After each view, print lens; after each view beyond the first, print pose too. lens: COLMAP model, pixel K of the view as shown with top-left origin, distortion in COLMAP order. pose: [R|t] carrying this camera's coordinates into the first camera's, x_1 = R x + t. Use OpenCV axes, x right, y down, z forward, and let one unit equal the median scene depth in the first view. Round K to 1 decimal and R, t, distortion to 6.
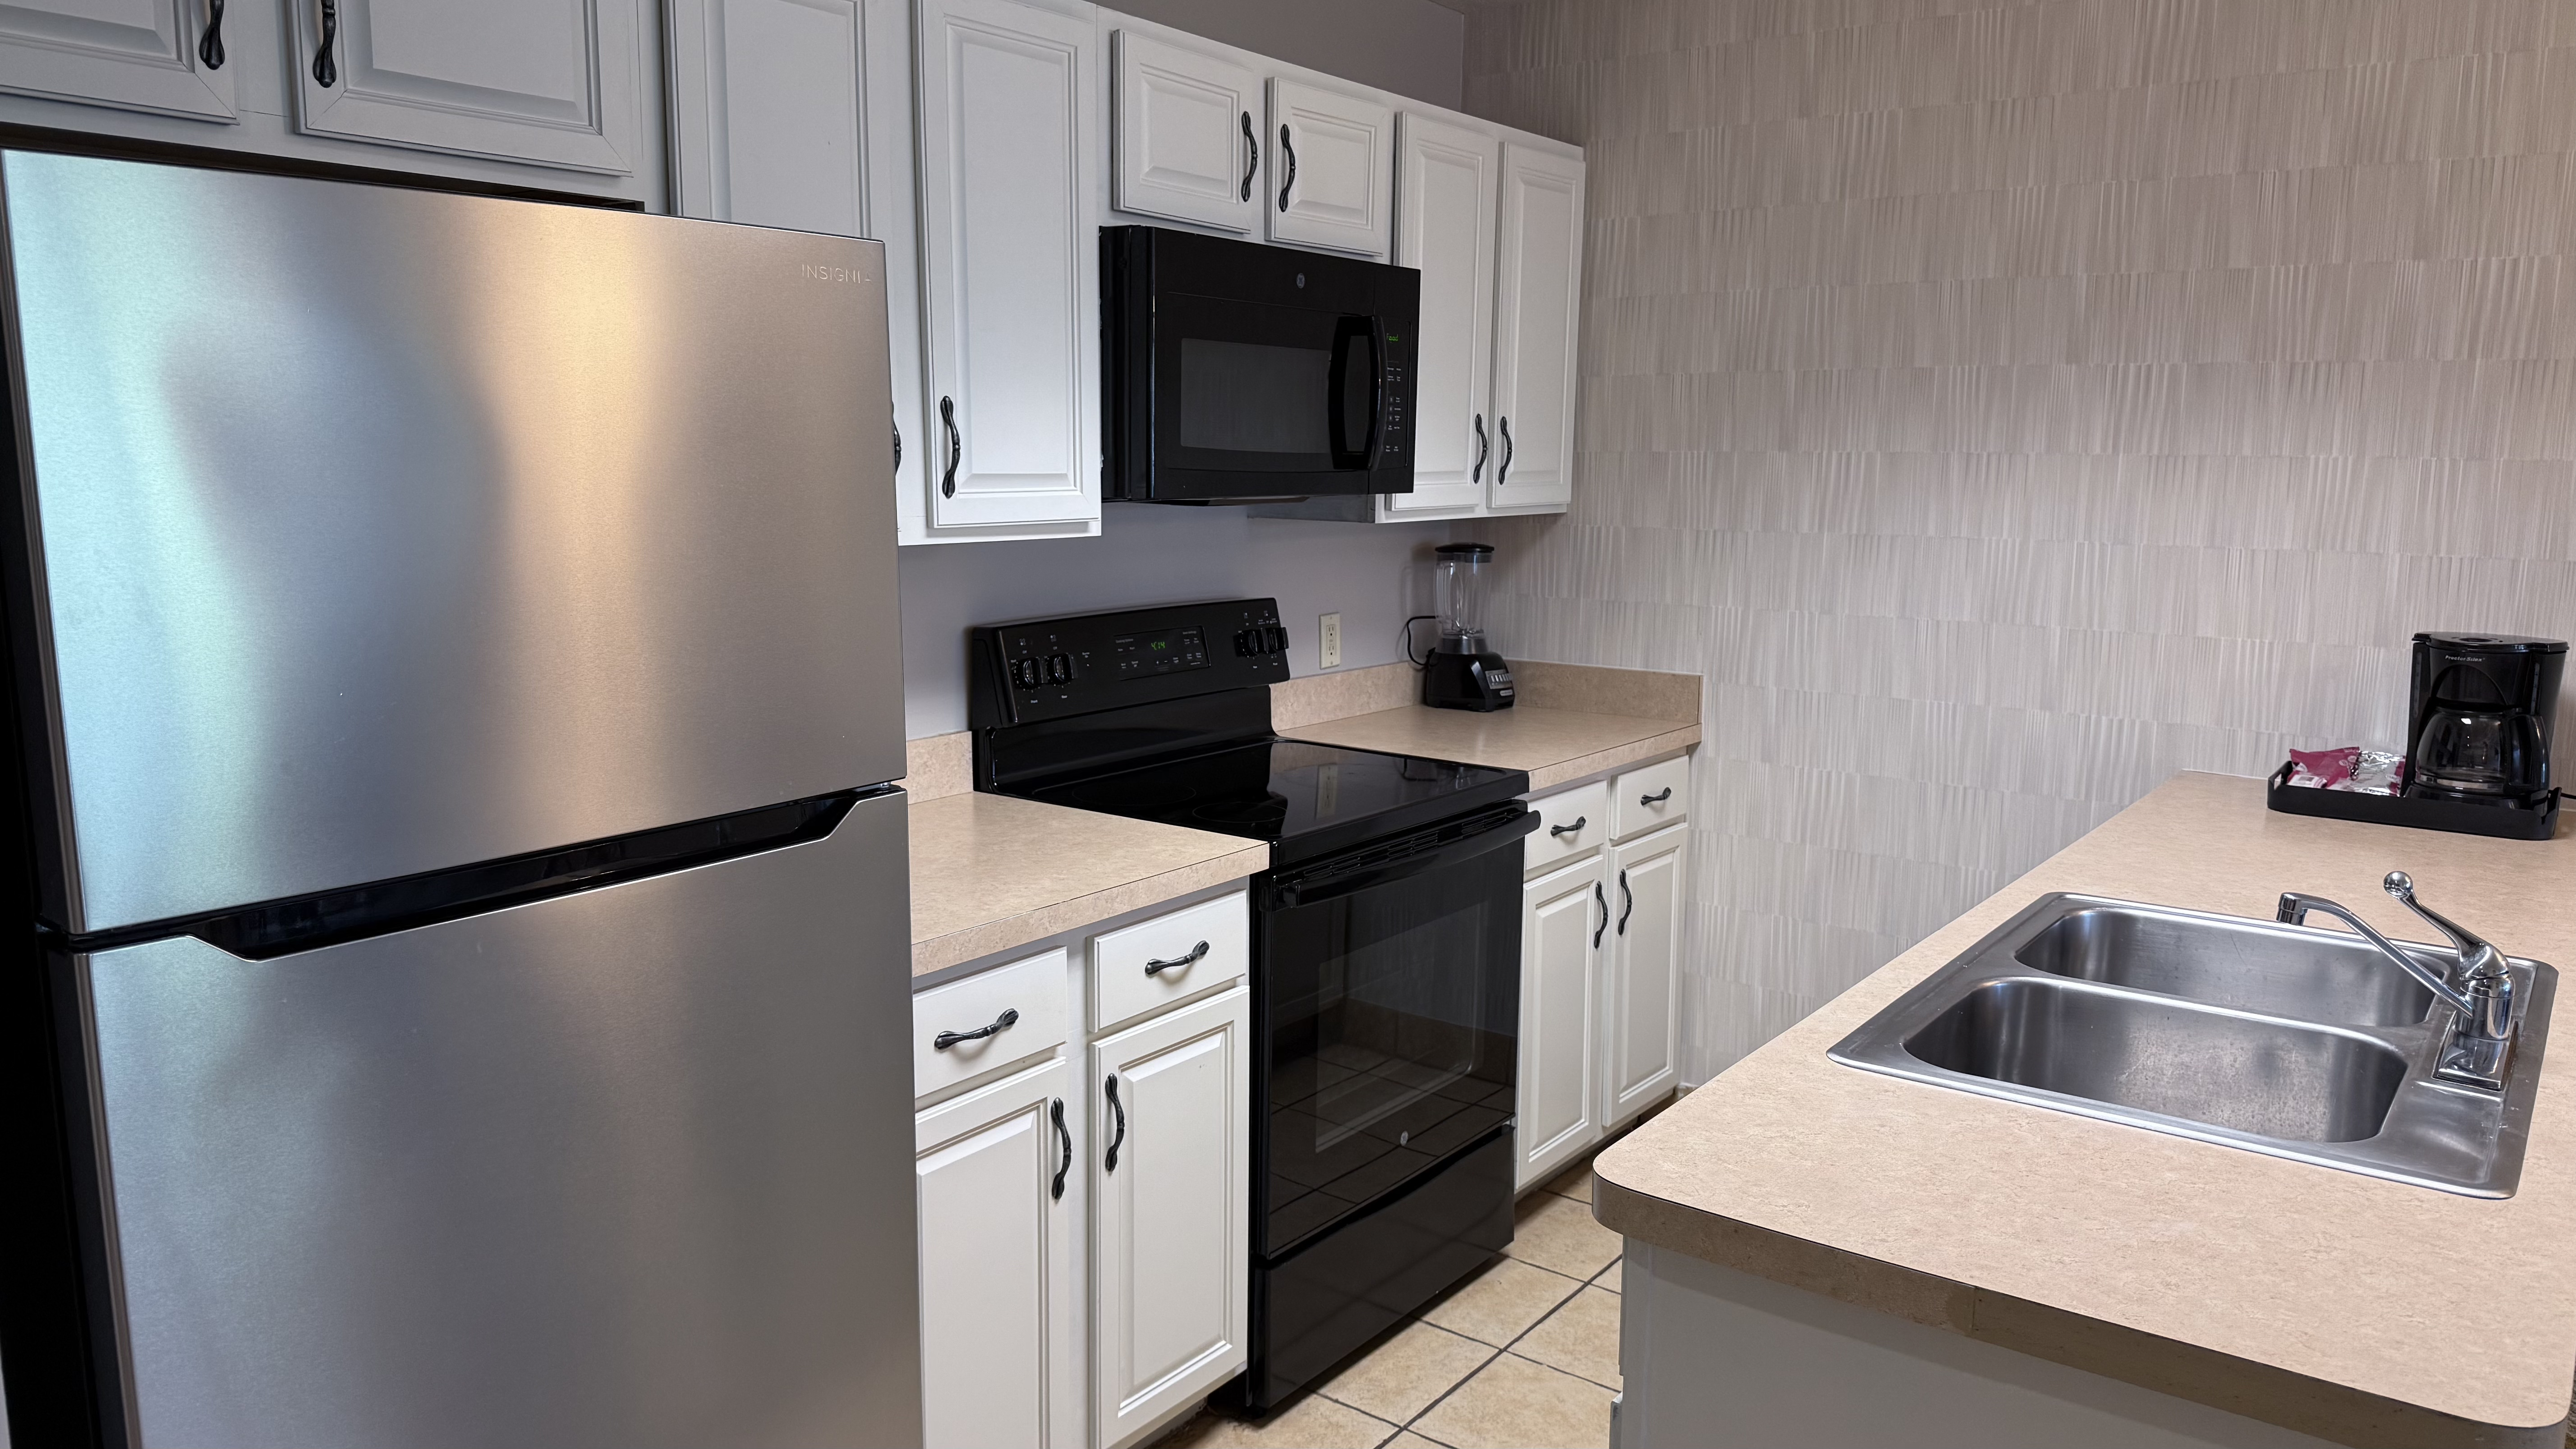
lens RADIAL K [[1805.8, 0, 1288.0], [0, 1805.8, 741.0], [0, 0, 1]] dist [0.079765, -0.109260]
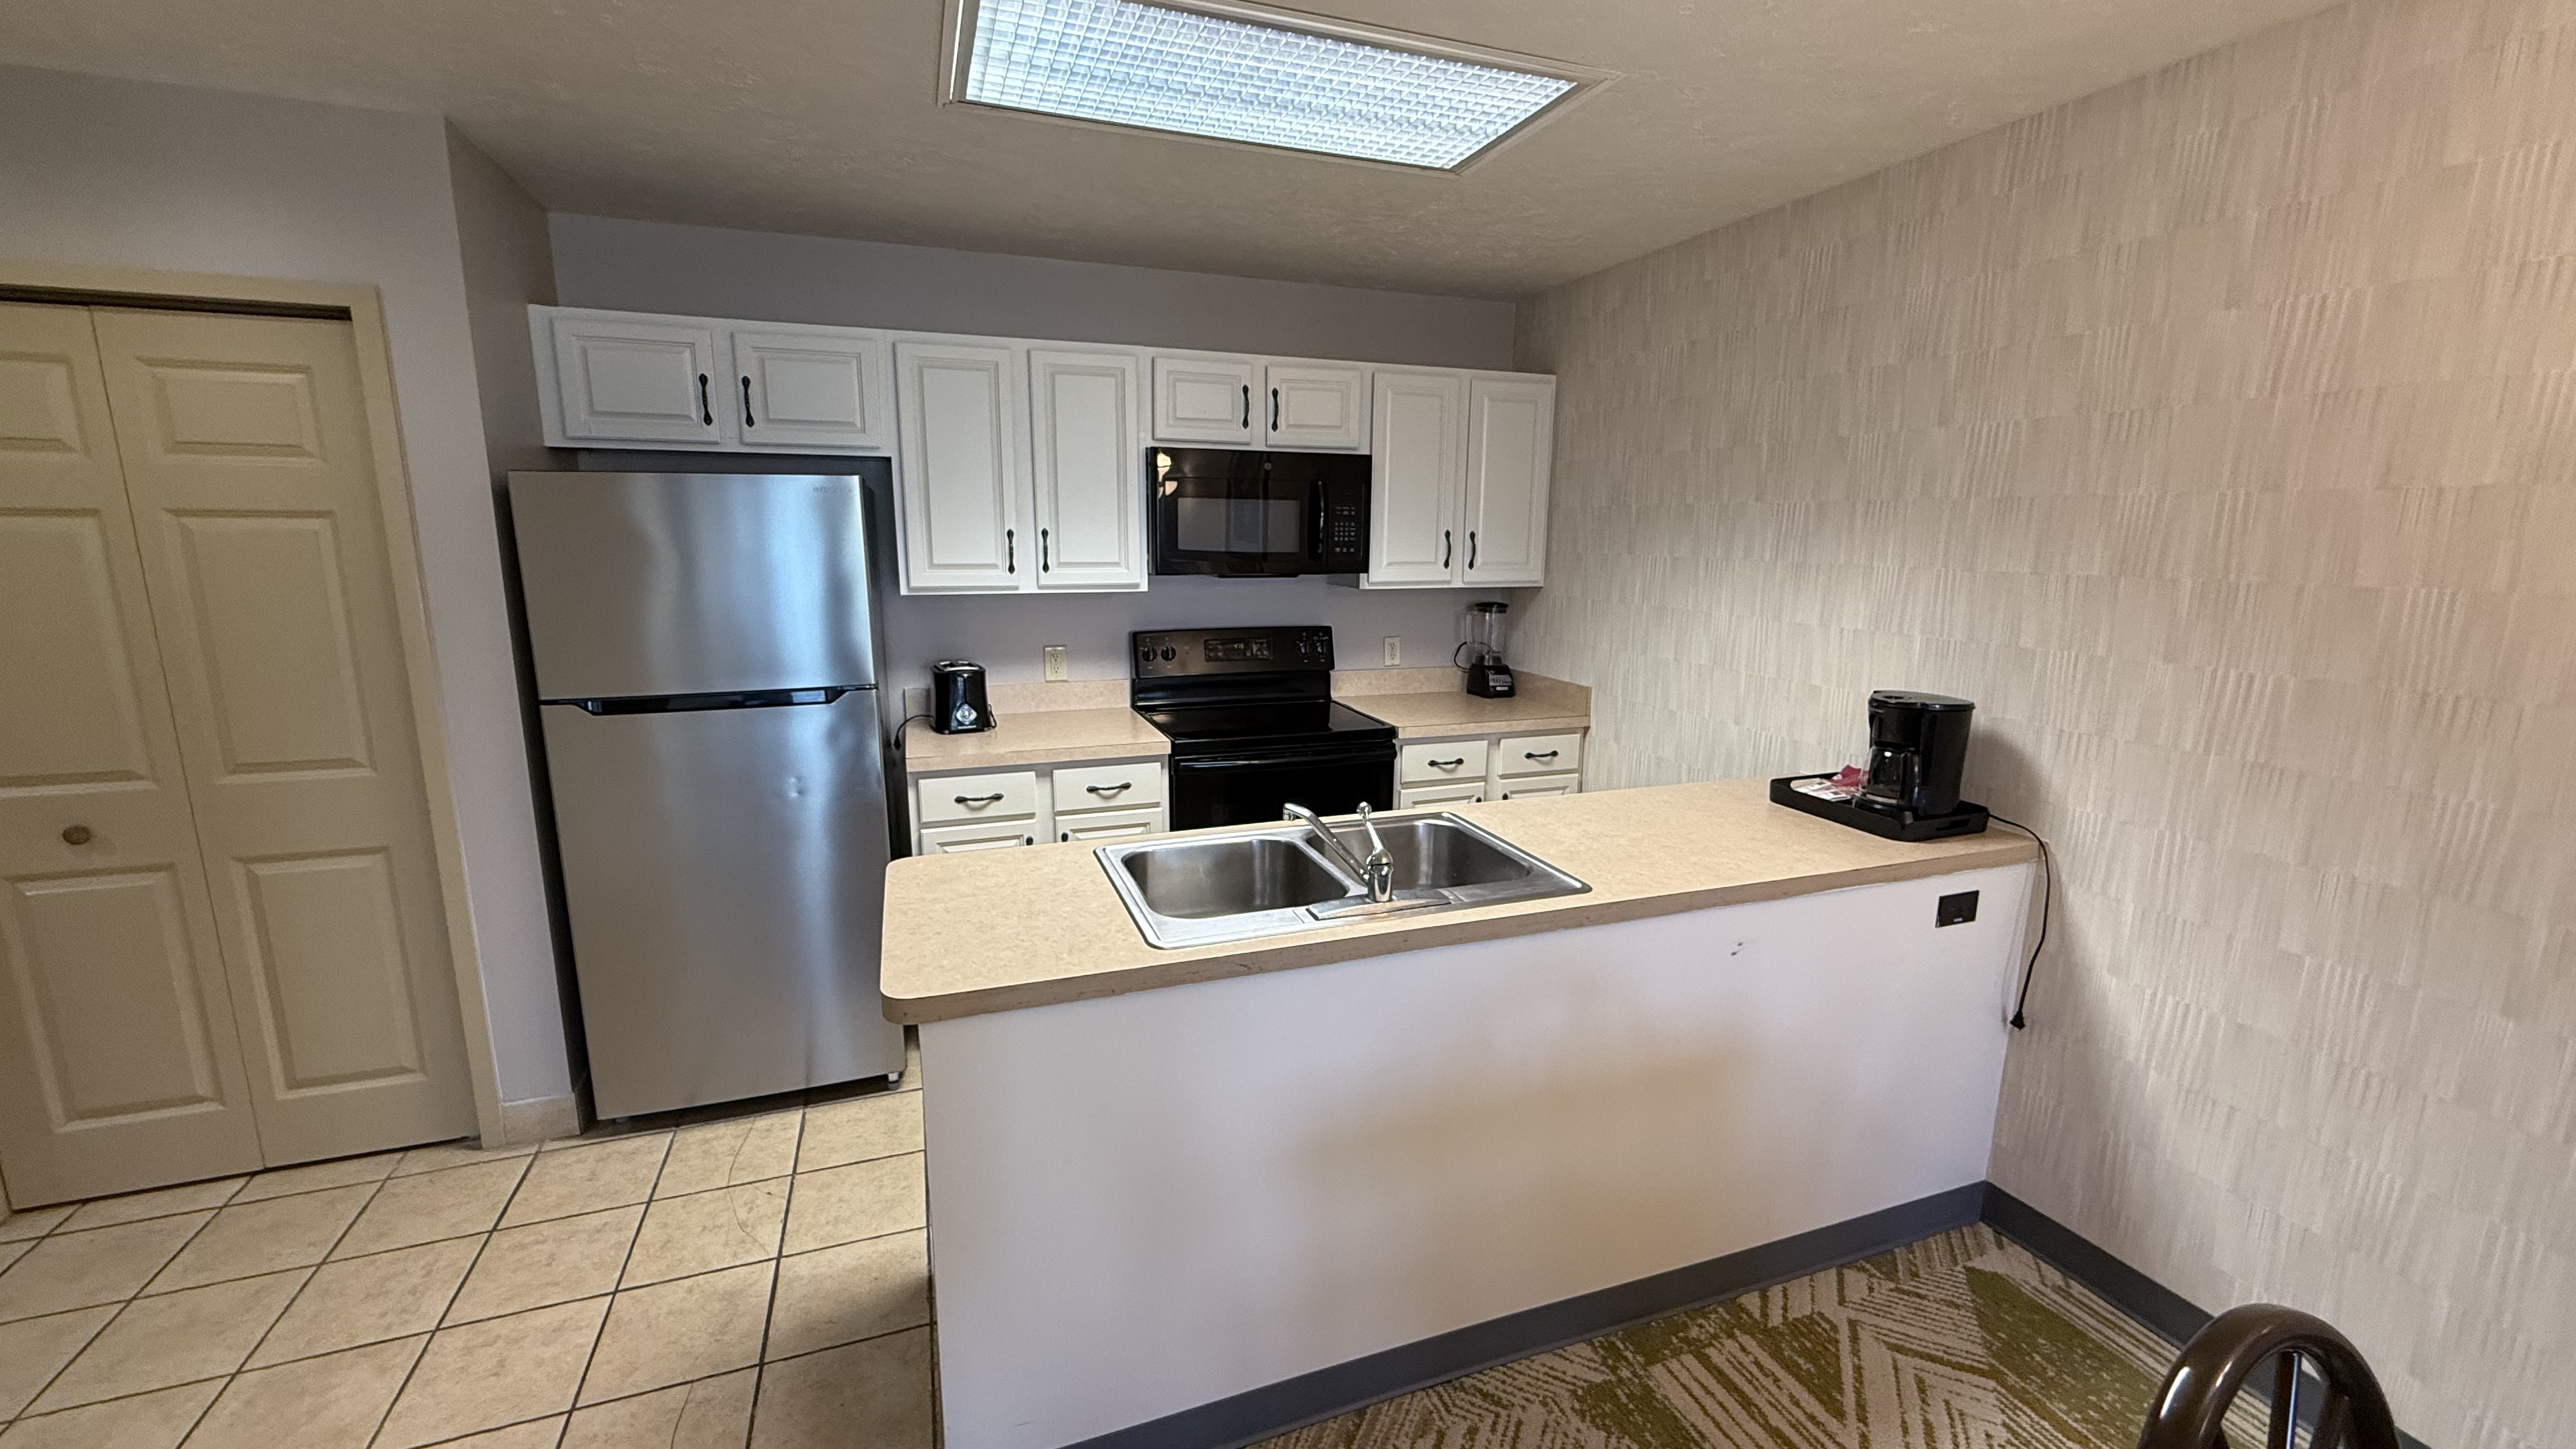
lens RADIAL K [[1026.3, 0, 1281.4], [0, 1026.3, 727.7], [0, 0, 1]] dist [0.001723, -0.000566]
pose [[0.832672, 0.104652, -0.543788, 0.651150], [-0.090913, 0.994491, 0.052181, -0.028720], [0.546253, 0.005988, 0.837599, 0.065541]]
